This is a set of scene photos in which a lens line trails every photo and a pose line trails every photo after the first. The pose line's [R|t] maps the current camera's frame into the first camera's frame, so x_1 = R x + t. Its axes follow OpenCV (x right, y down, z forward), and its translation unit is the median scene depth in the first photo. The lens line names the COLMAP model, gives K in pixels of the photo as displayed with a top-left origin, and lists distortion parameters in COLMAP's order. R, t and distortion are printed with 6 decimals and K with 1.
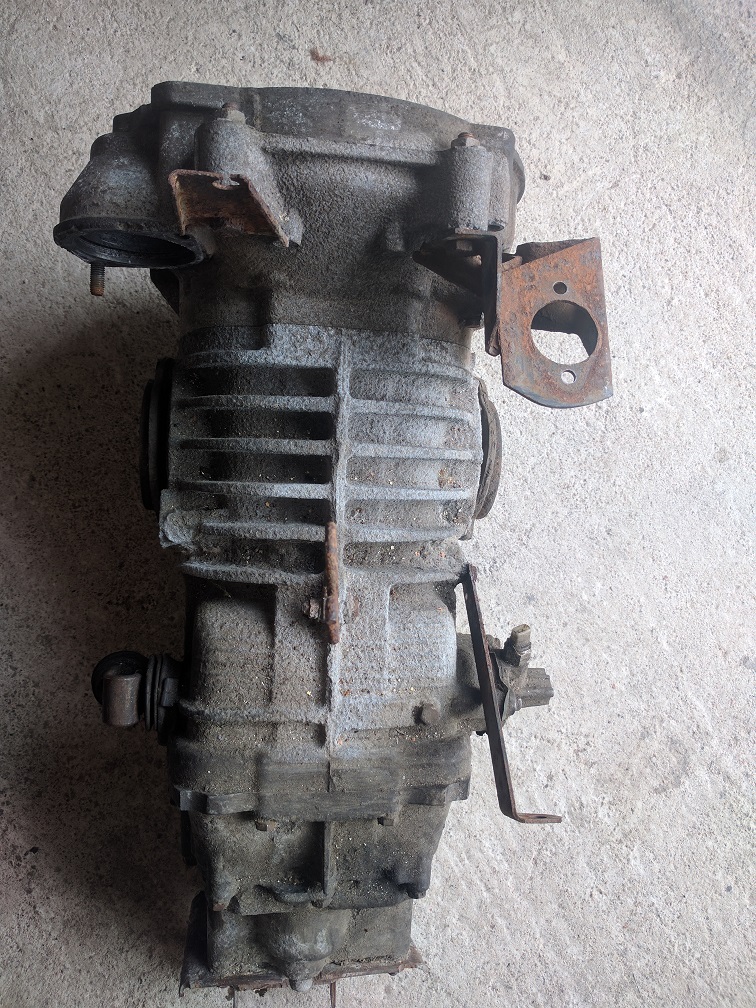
lens RADIAL K [[774.3, 0, 378.1], [0, 774.3, 503.0], [0, 0, 1]] dist [-0.007165, 0.022973]
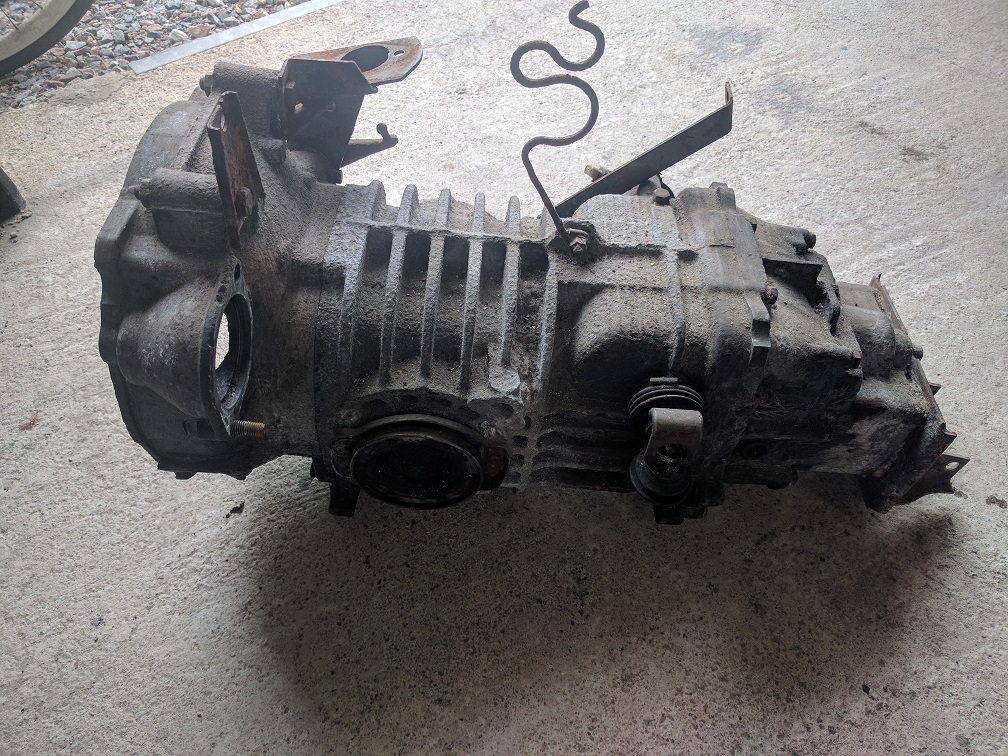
lens RADIAL K [[774.3, 0, 503.9], [0, 774.3, 375.7], [0, 0, 1]] dist [-0.007165, 0.022973]
pose [[0.011217, -0.851127, 0.524841, -0.606121], [0.998439, 0.038254, 0.040697, -0.009318], [-0.054716, 0.523565, 0.850227, 0.093795]]
